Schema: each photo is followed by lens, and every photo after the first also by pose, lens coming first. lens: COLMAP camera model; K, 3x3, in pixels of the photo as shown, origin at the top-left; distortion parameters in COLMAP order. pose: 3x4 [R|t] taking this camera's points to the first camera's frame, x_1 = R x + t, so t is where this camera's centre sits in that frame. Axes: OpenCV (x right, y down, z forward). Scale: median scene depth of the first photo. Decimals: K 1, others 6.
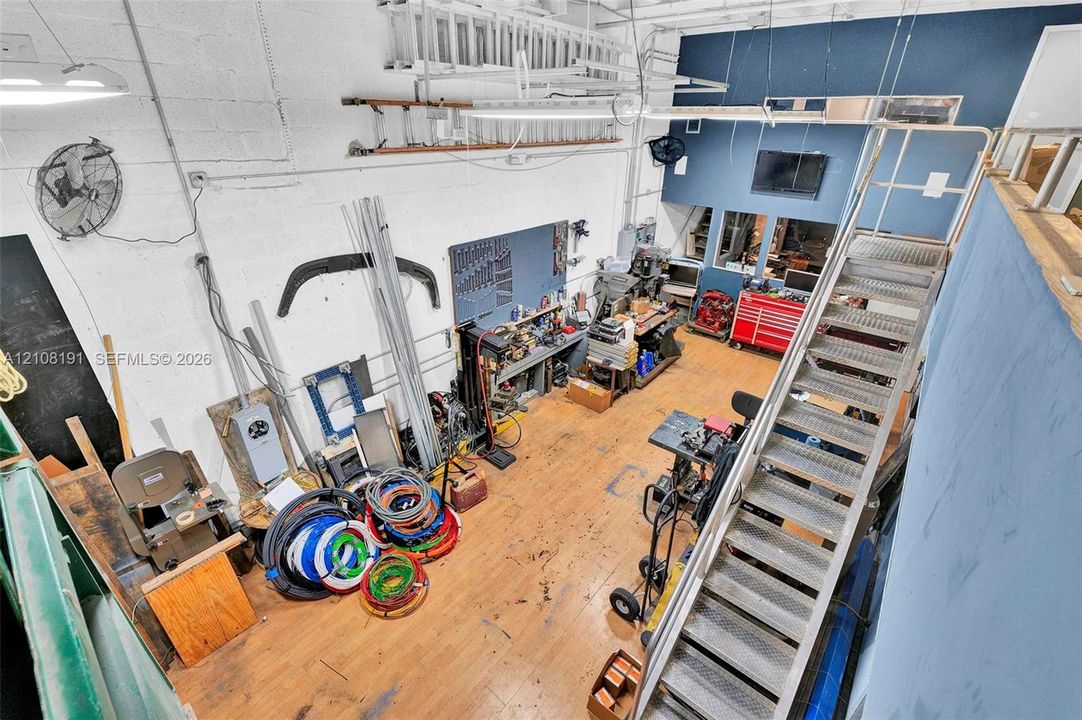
lens RADIAL K [[467.1, 0, 541.0], [0, 467.1, 360.0], [0, 0, 1]] dist [-0.001632, 0.000219]
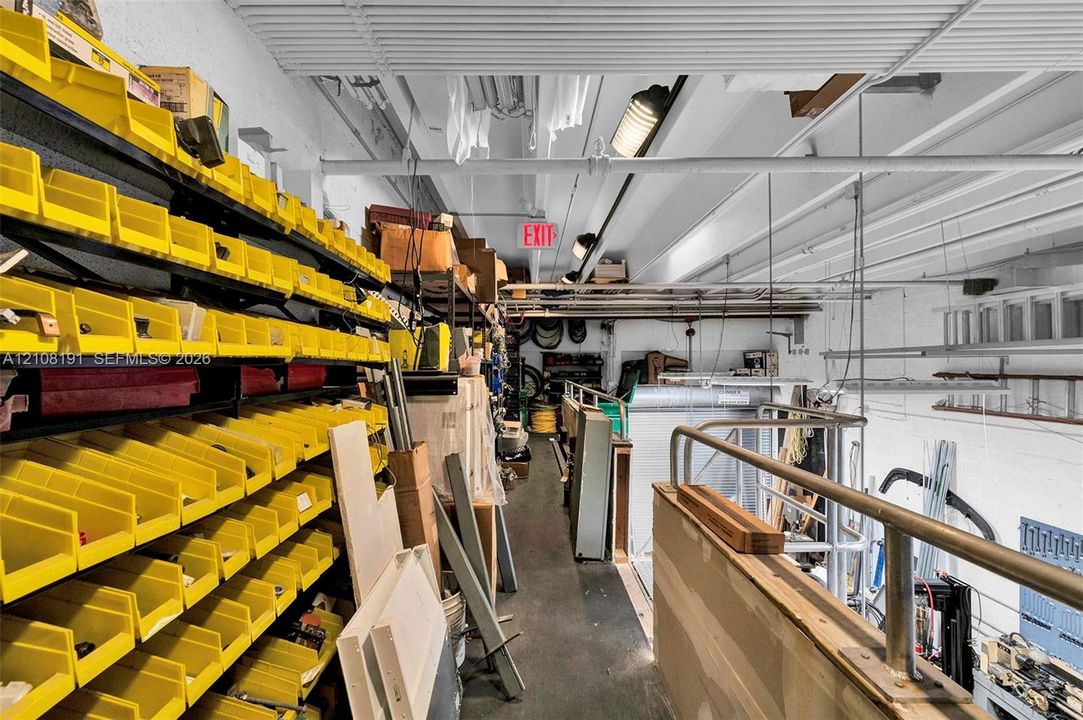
lens RADIAL K [[467.5, 0, 541.5], [0, 467.5, 360.0], [0, 0, 1]] dist [-0.001632, 0.000219]
pose [[-0.757203, -0.016961, -0.652960, 0.834512], [-0.309431, 0.889688, 0.335721, -0.409612], [0.575236, 0.456254, -0.678922, 0.737062]]
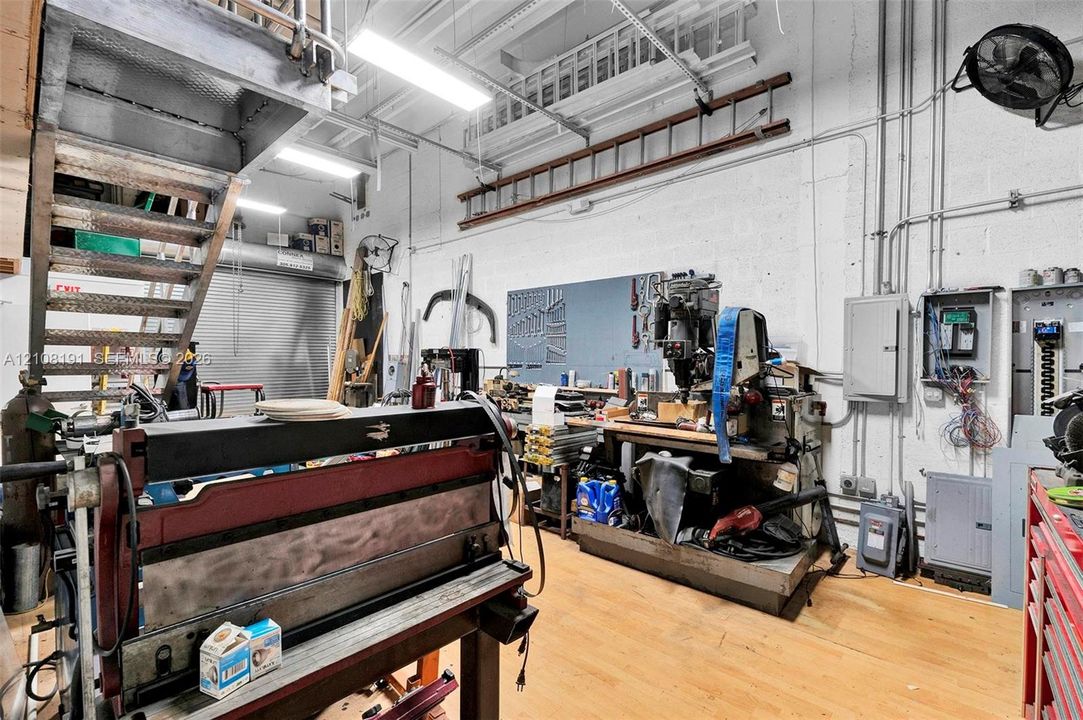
lens RADIAL K [[467.5, 0, 541.5], [0, 467.5, 360.0], [0, 0, 1]] dist [-0.001632, 0.000219]
pose [[-0.031083, -0.009250, -0.999474, 0.749897], [-0.461331, 0.887207, 0.006136, -0.108001], [0.886683, 0.461280, -0.031844, 0.931411]]
